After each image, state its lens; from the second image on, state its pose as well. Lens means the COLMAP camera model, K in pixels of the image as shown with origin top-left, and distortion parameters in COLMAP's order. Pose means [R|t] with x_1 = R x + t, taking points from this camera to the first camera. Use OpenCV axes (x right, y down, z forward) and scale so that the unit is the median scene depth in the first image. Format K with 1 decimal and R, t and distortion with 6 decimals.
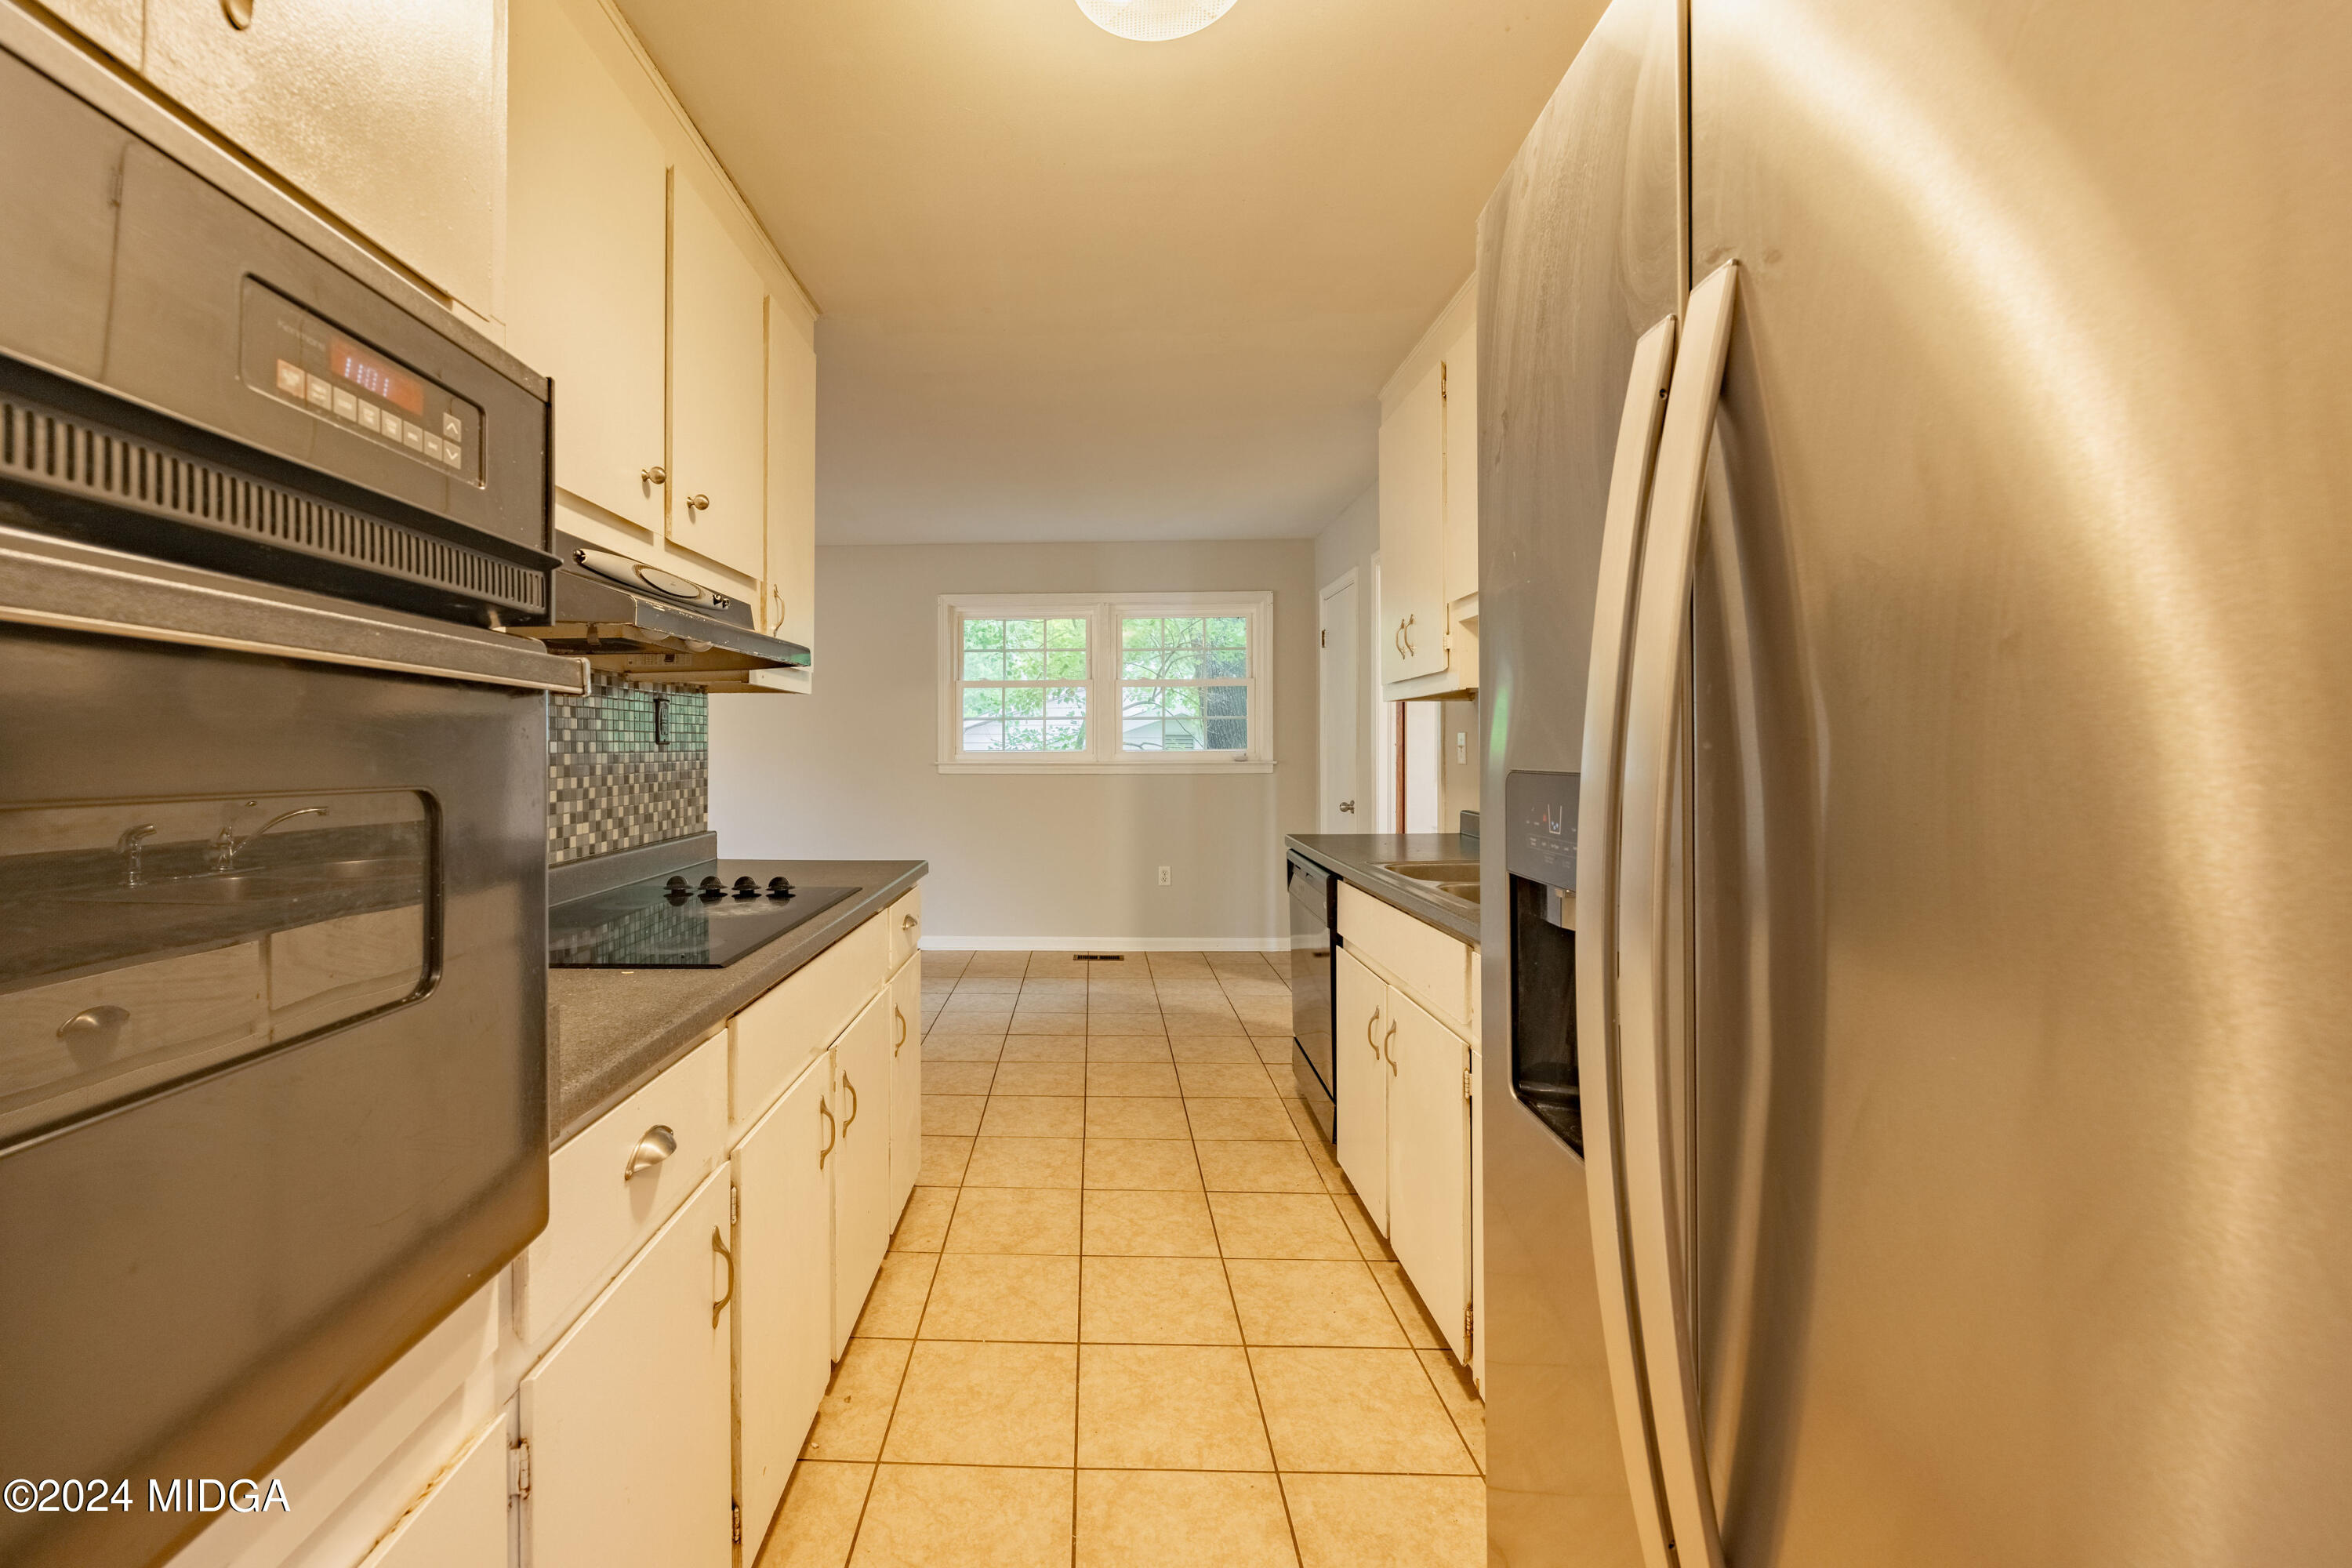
lens RADIAL K [[937.7, 0, 1049.9], [0, 937.7, 756.5], [0, 0, 1]] dist [-0.003370, 0.000162]
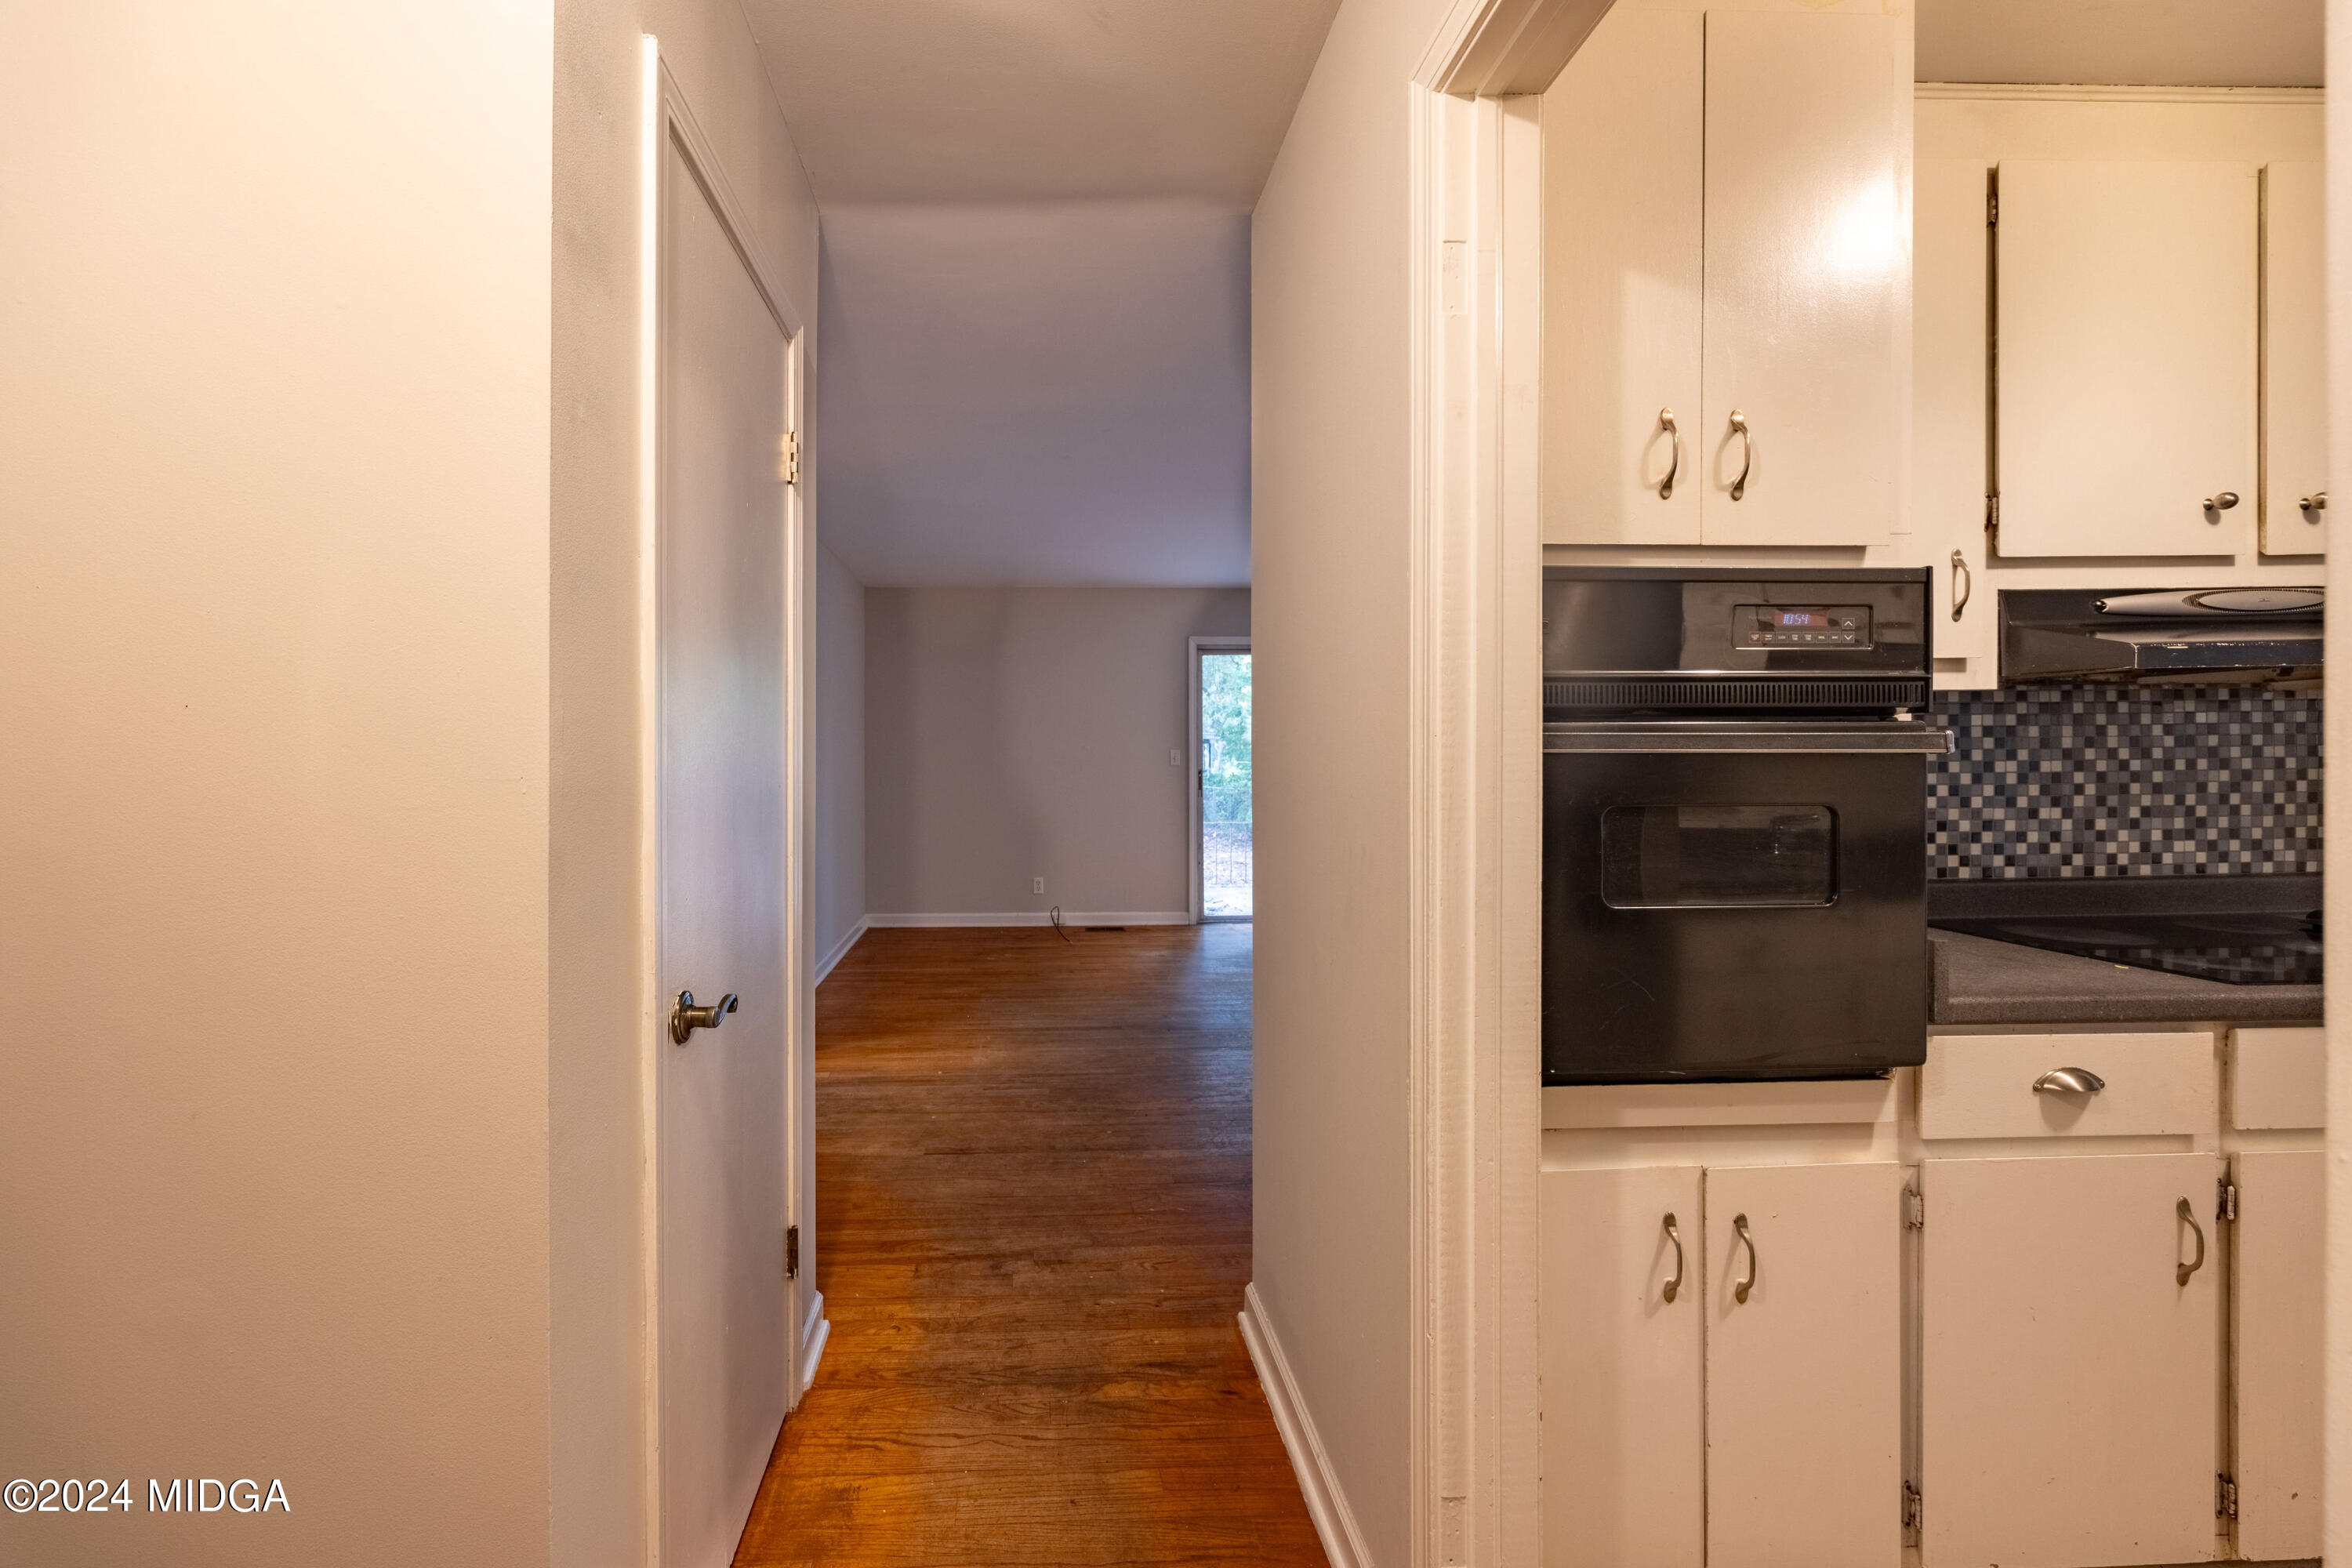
lens RADIAL K [[937.7, 0, 1049.9], [0, 937.7, 756.5], [0, 0, 1]] dist [-0.003370, 0.000162]
pose [[0.076557, 0.007135, -0.997040, 0.404959], [0.003123, 0.999968, 0.007396, -0.029947], [0.997060, -0.003679, 0.076532, -0.281822]]
